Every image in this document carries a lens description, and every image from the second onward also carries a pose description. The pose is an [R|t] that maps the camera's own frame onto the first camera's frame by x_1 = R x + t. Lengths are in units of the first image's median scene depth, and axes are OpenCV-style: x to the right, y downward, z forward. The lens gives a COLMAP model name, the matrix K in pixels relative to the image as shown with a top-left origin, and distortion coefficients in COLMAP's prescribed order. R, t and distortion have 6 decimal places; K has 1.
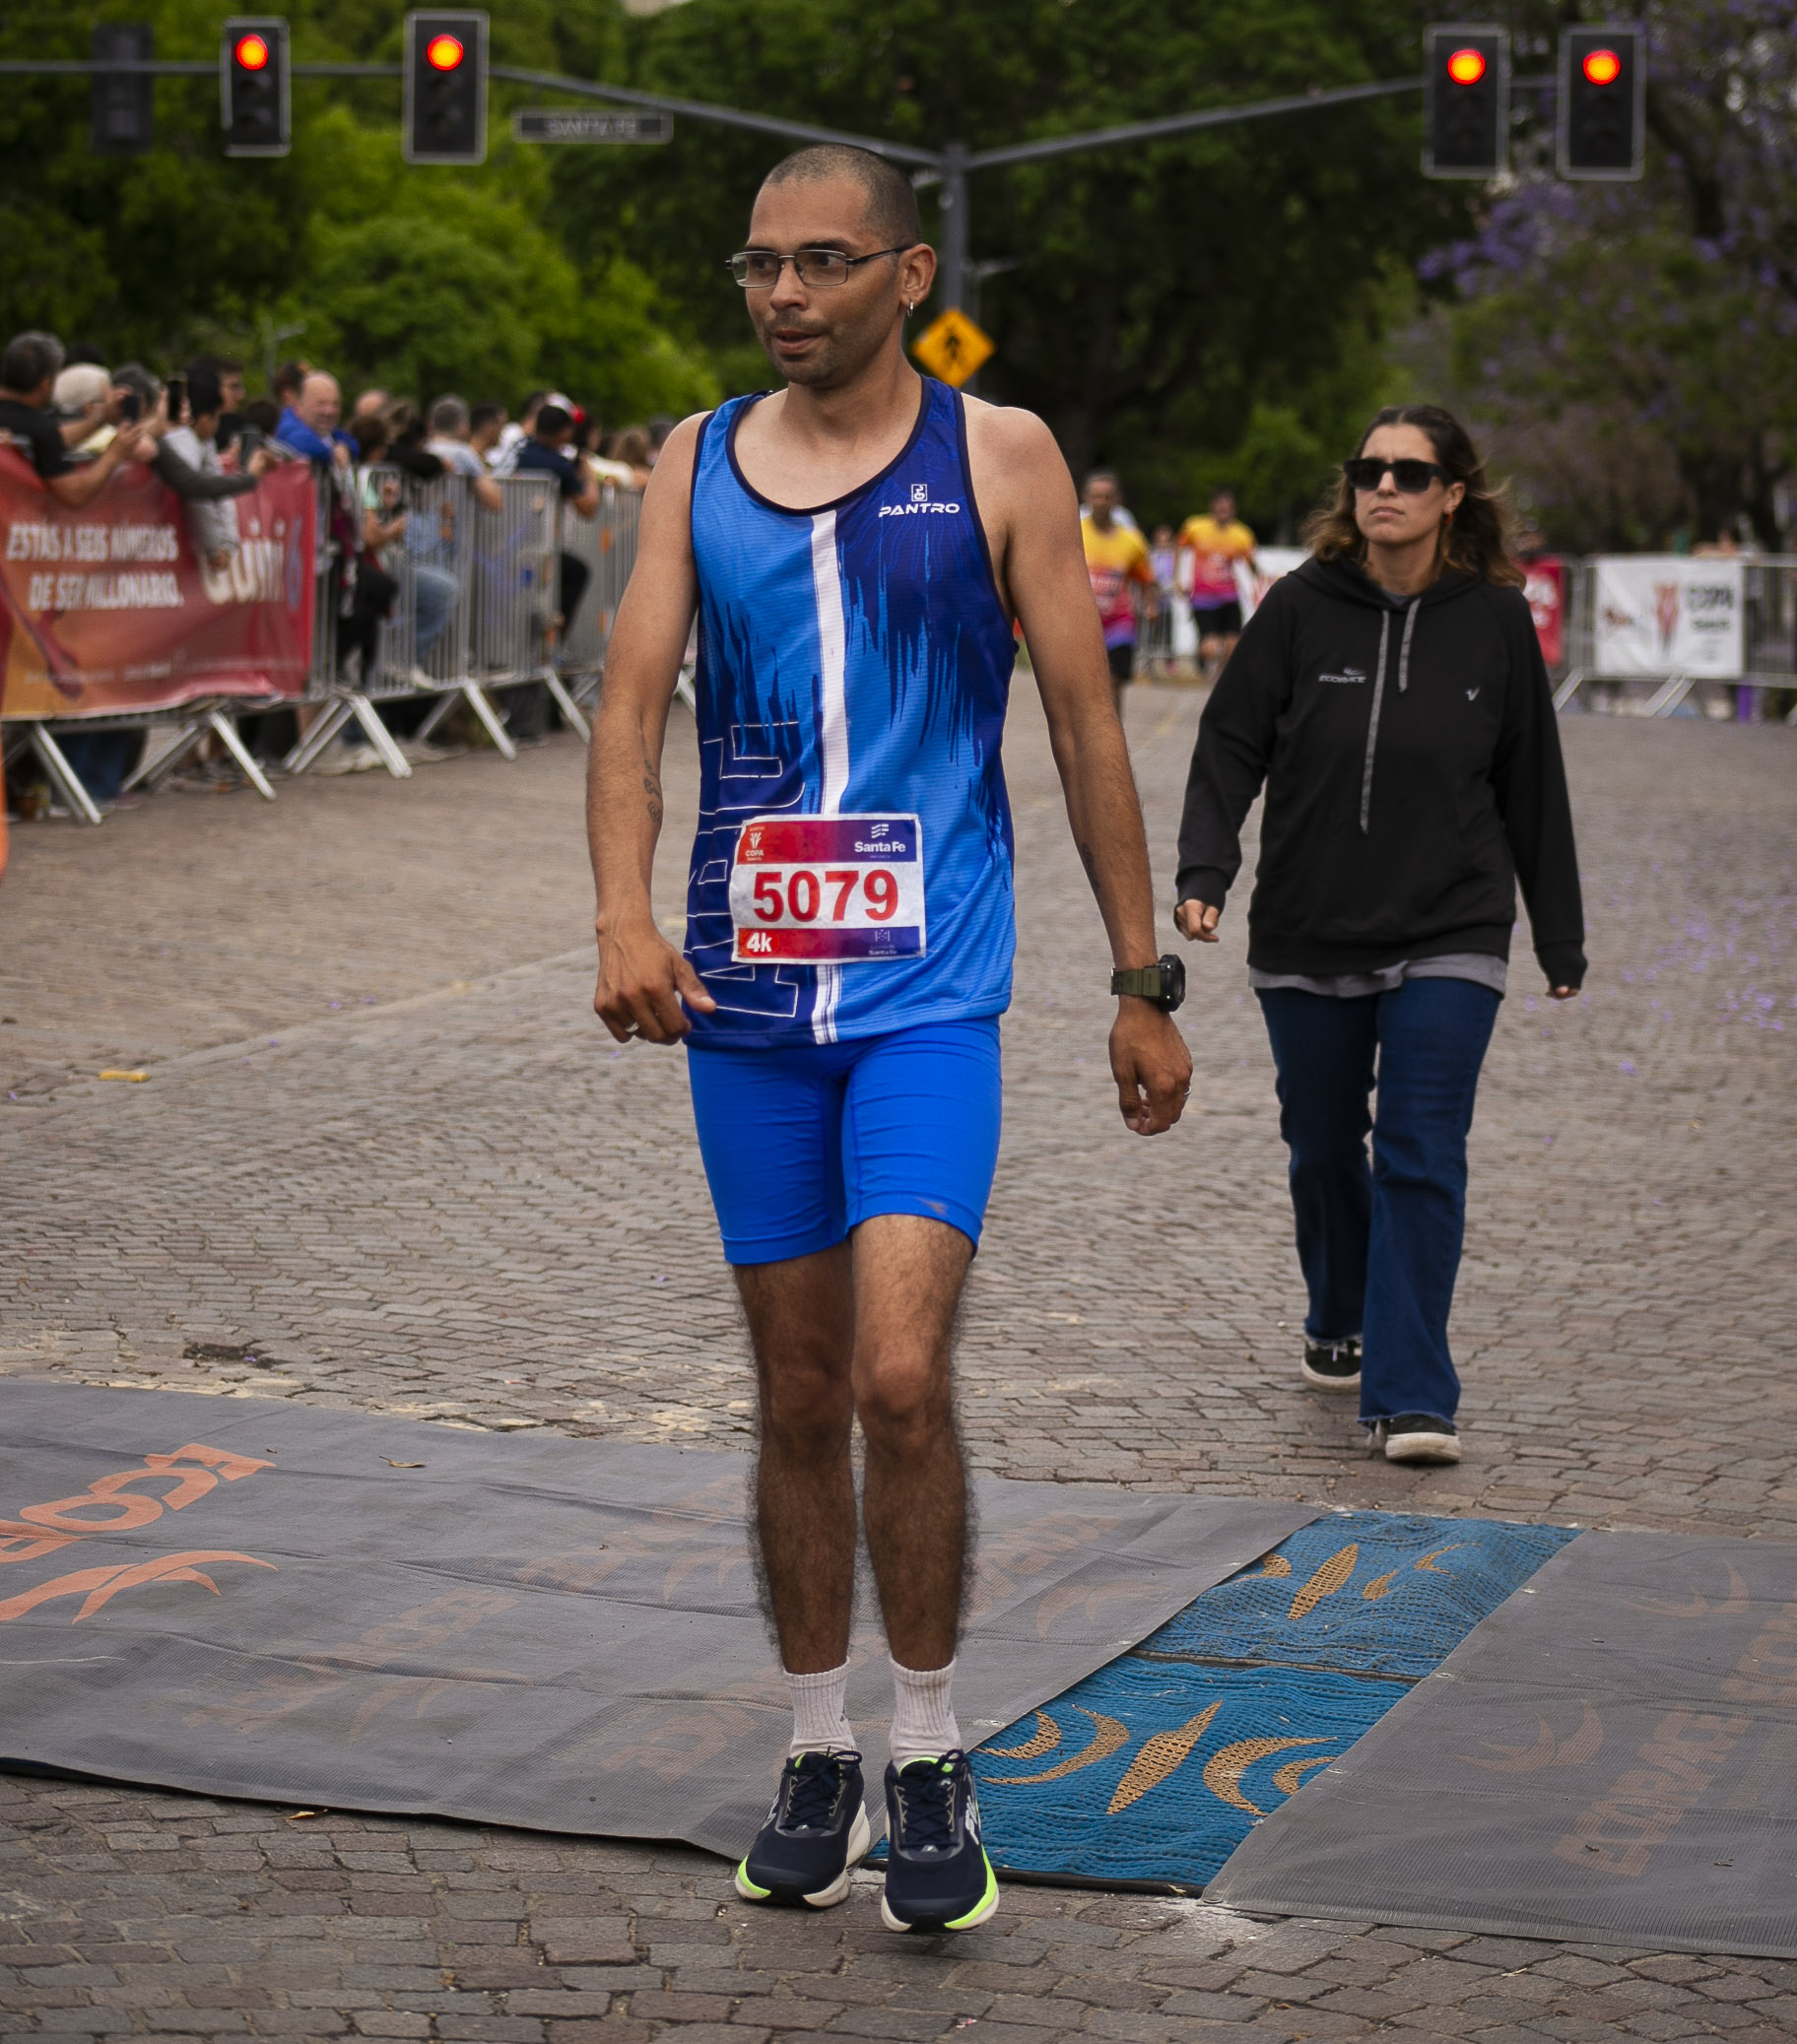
lens RADIAL K [[5993.1, 0, 910.6], [0, 5993.1, 1012.7], [0, 0, 1]] dist [-0.079391, 0.000000]
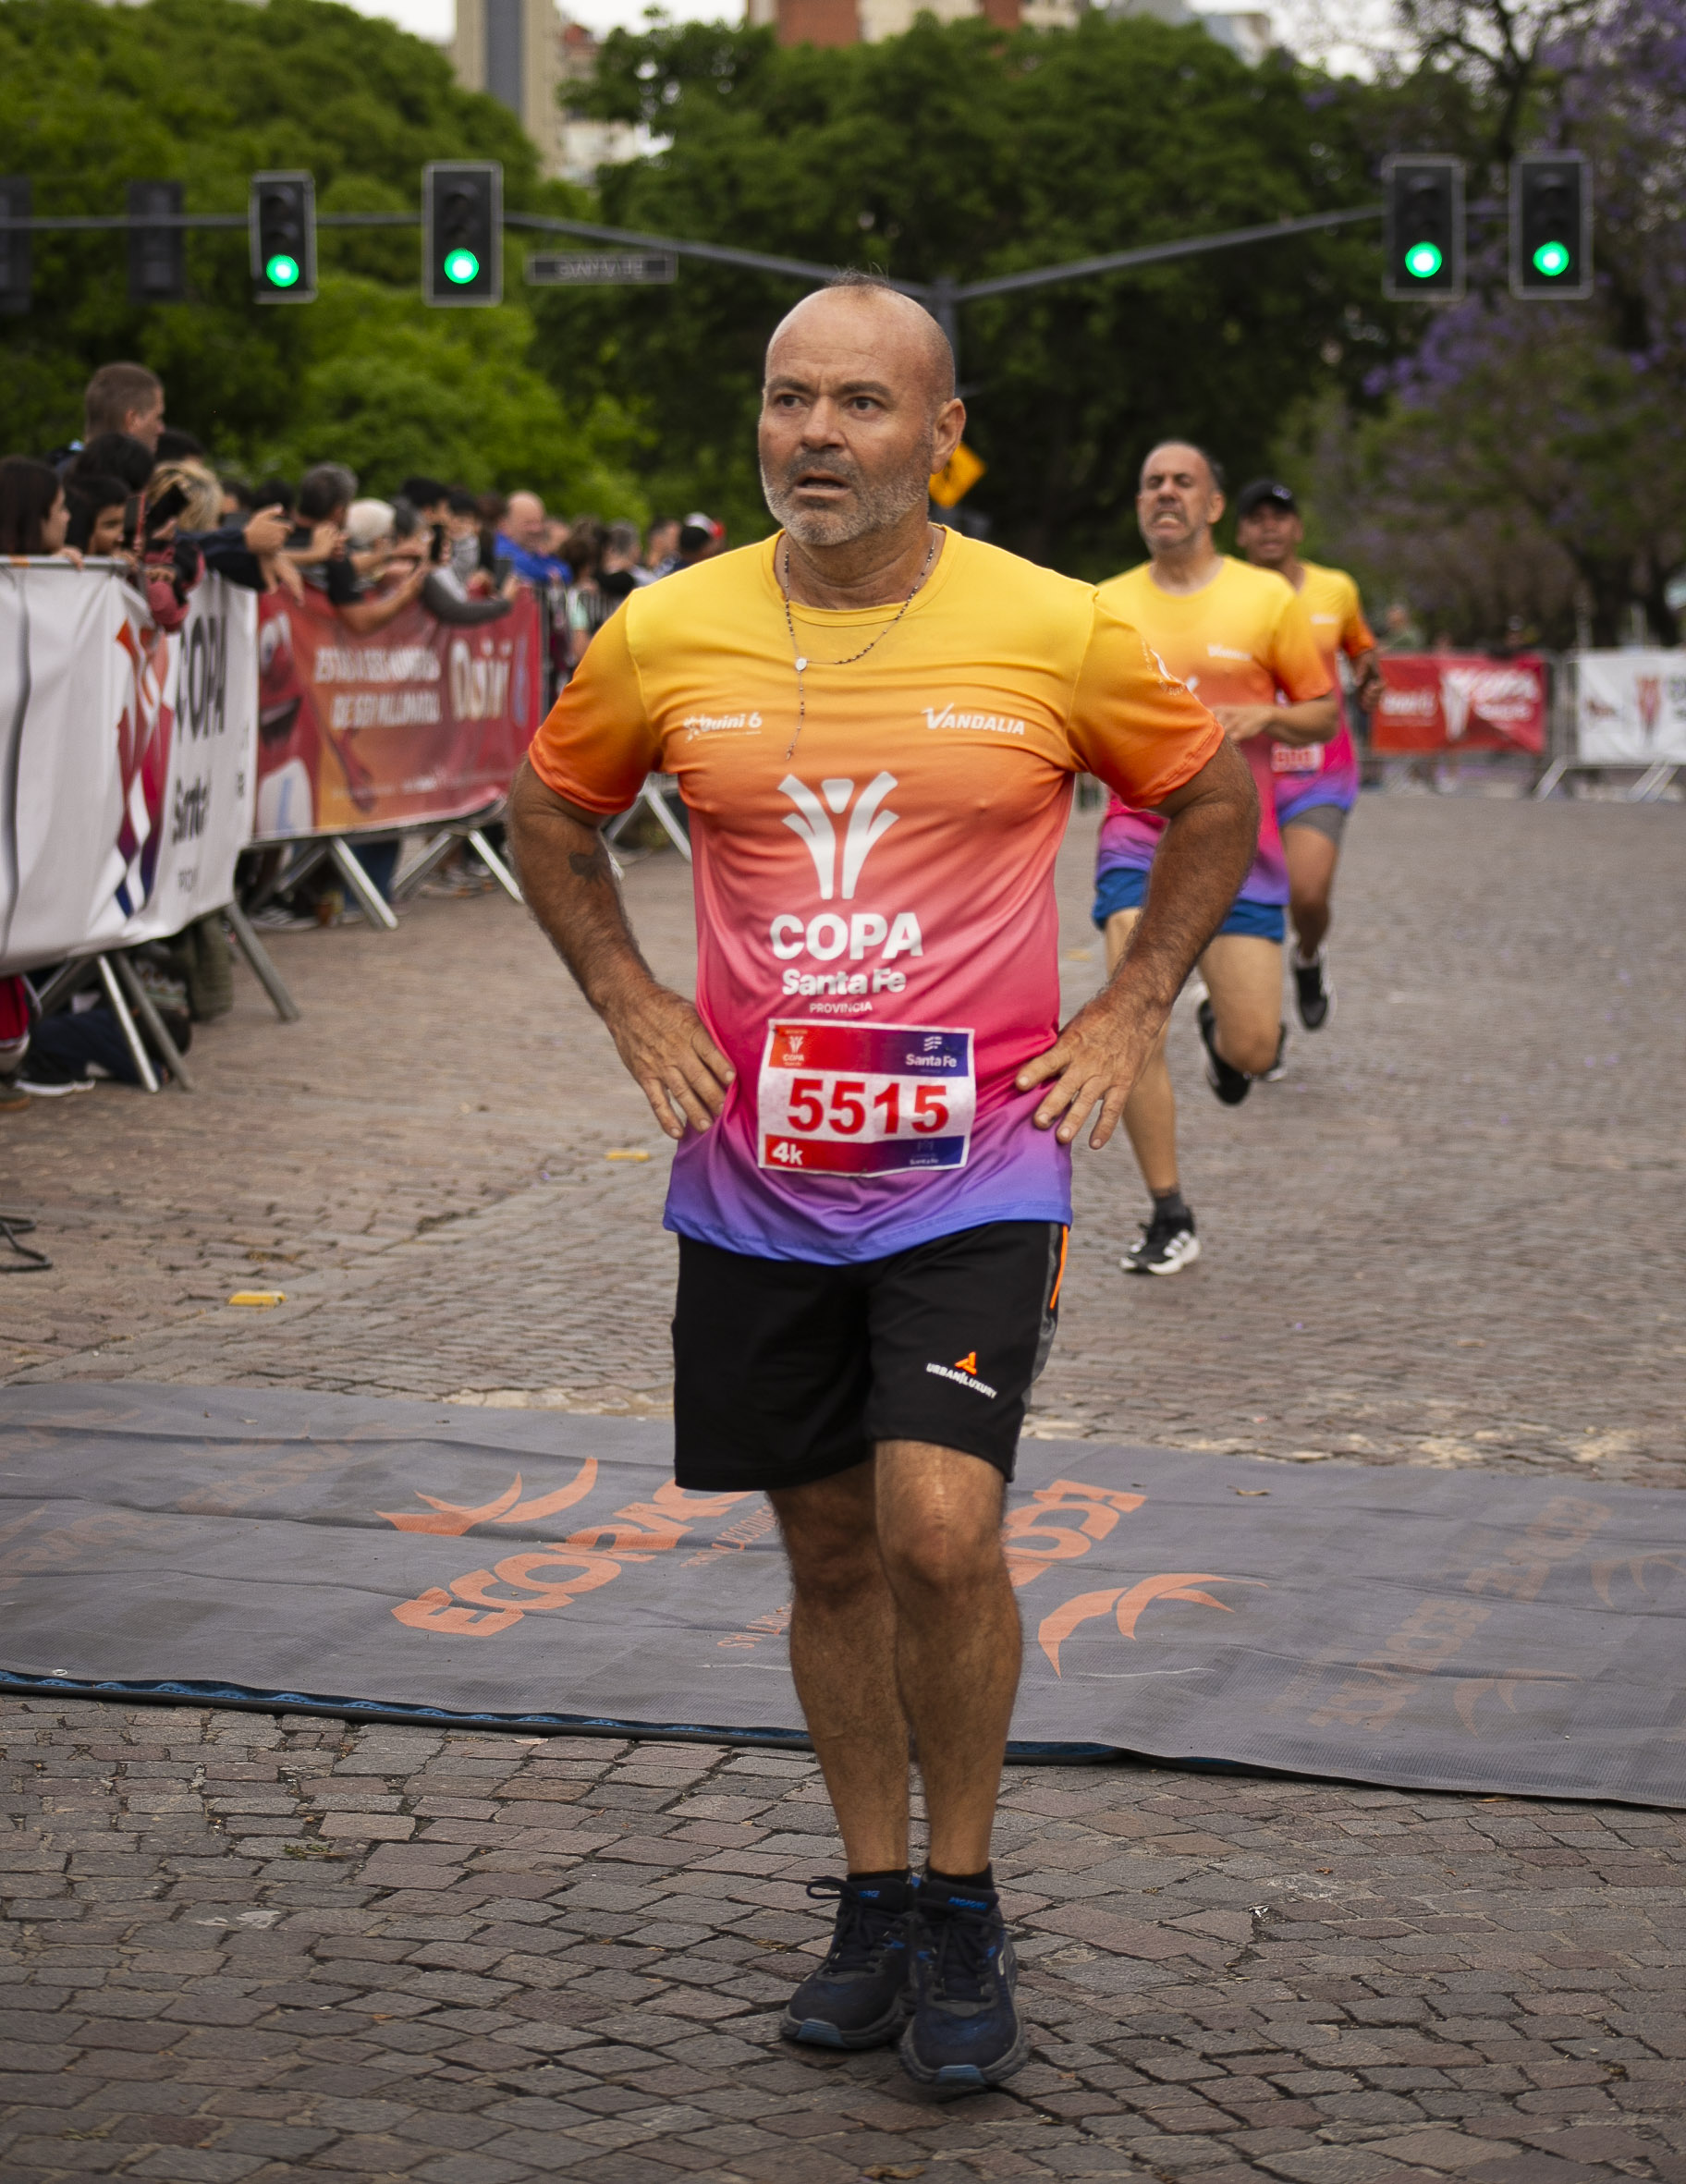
lens RADIAL K [[5666.1, 0, 811.7], [0, 5666.1, 1044.3], [0, 0, 1]] dist [-0.055198, 0.000000]
pose [[0.999655, -0.022980, 0.012695, -0.121734], [0.023104, 0.999686, -0.009682, 0.001247], [-0.012468, 0.009972, 0.999873, -0.019825]]
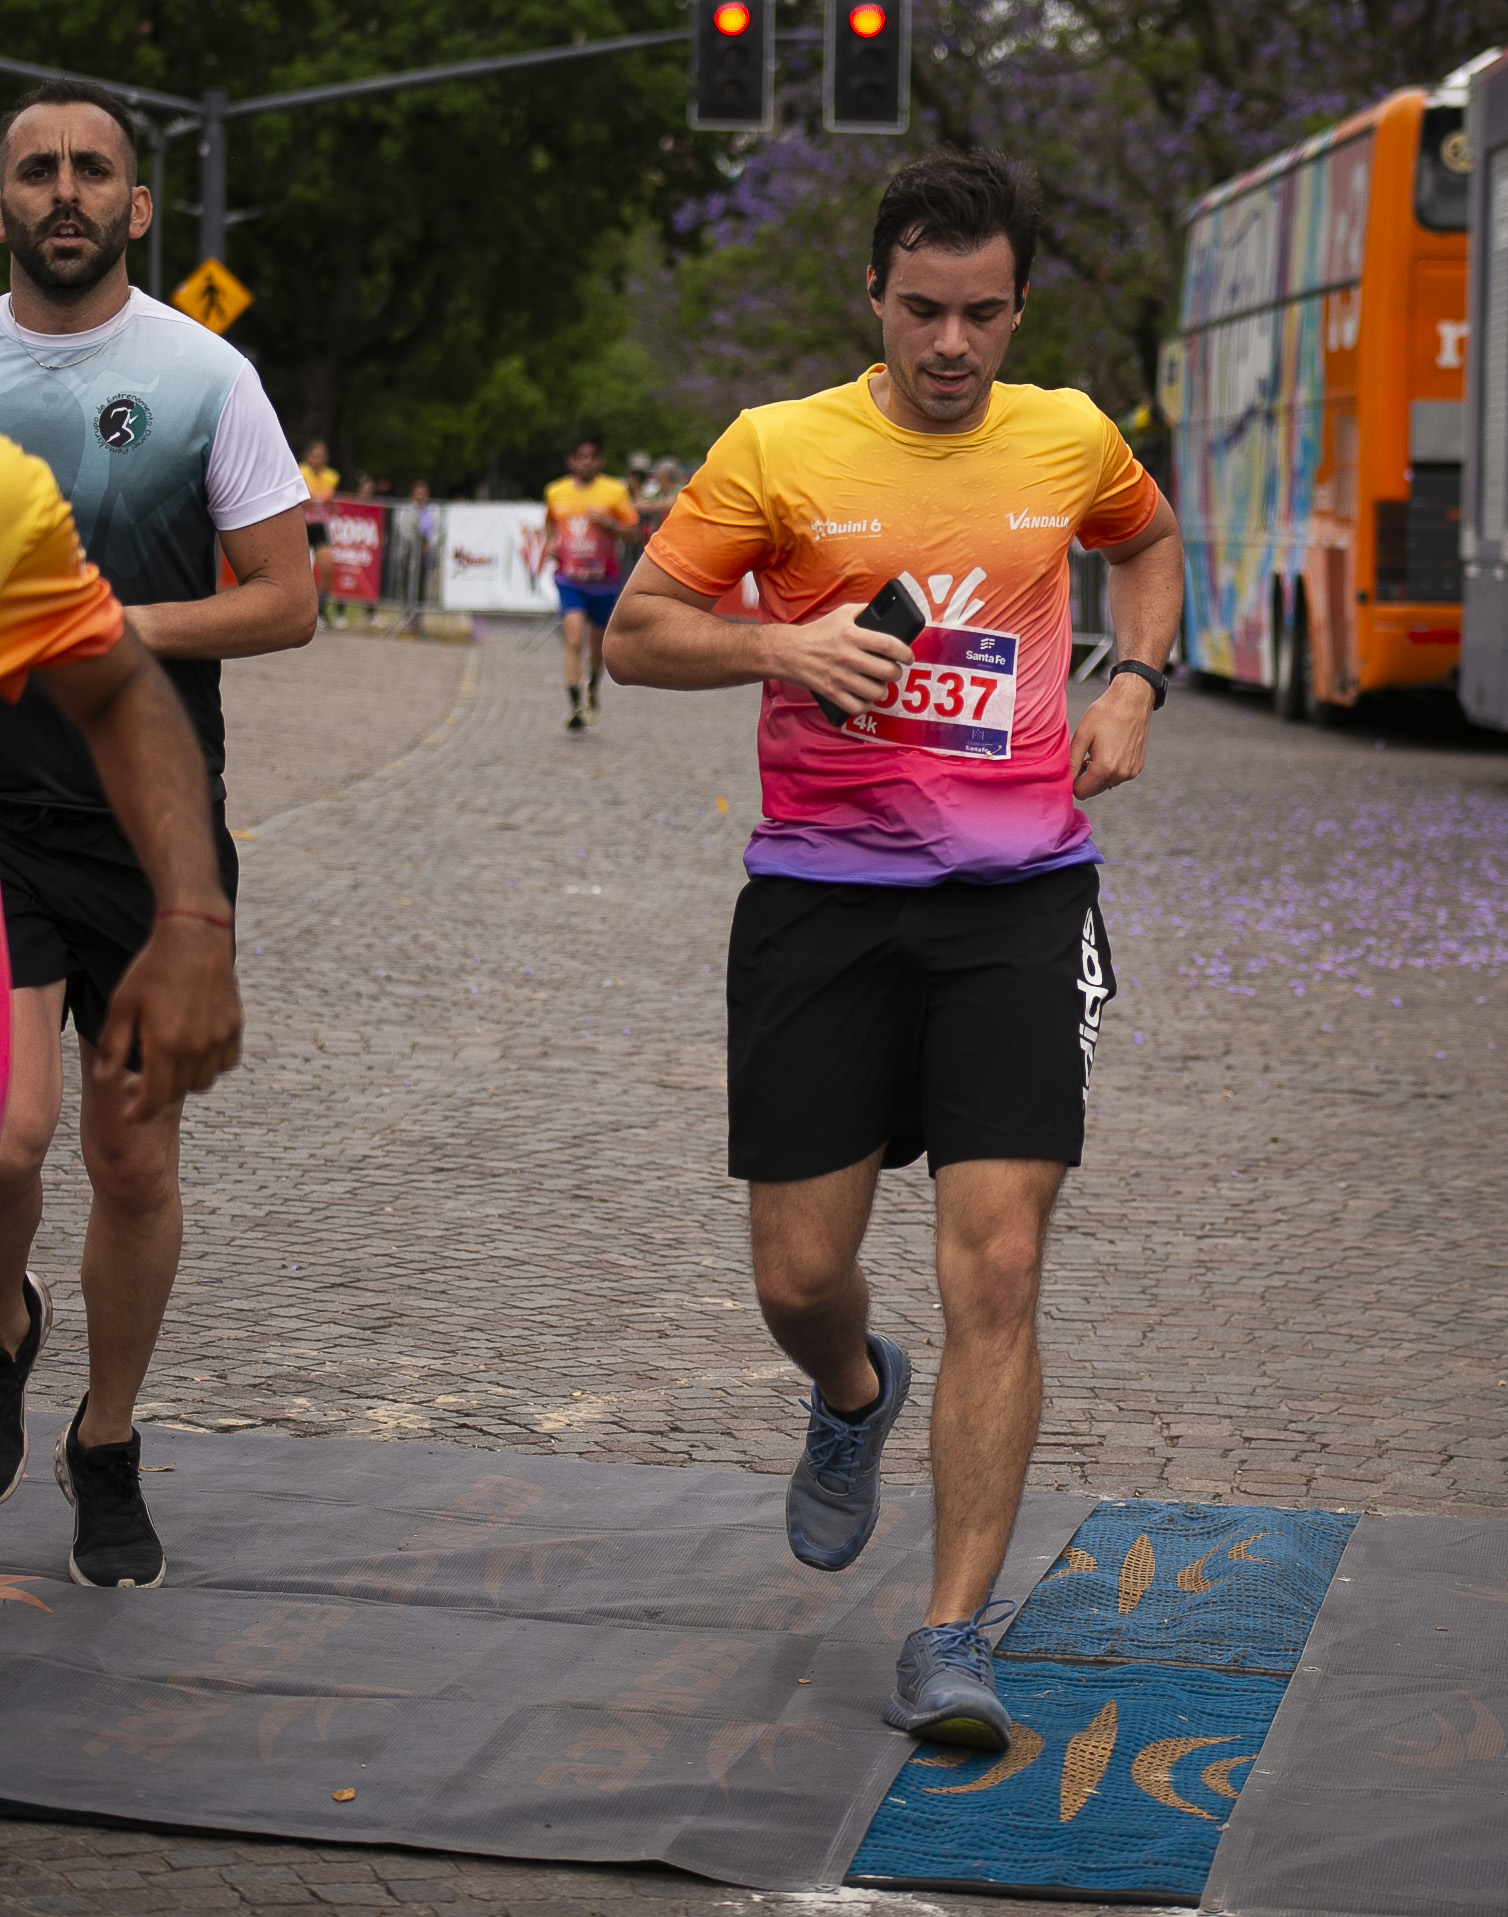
lens RADIAL K [[6048.8, 0, 924.9], [0, 6048.8, 919.1], [0, 0, 1]] dist [-0.083721, 0.000000]
pose [[0.989934, -0.005718, 0.141412, -0.067665], [0.006826, 0.999950, -0.007355, -0.003742], [-0.141362, 0.008246, 0.989924, 0.011323]]
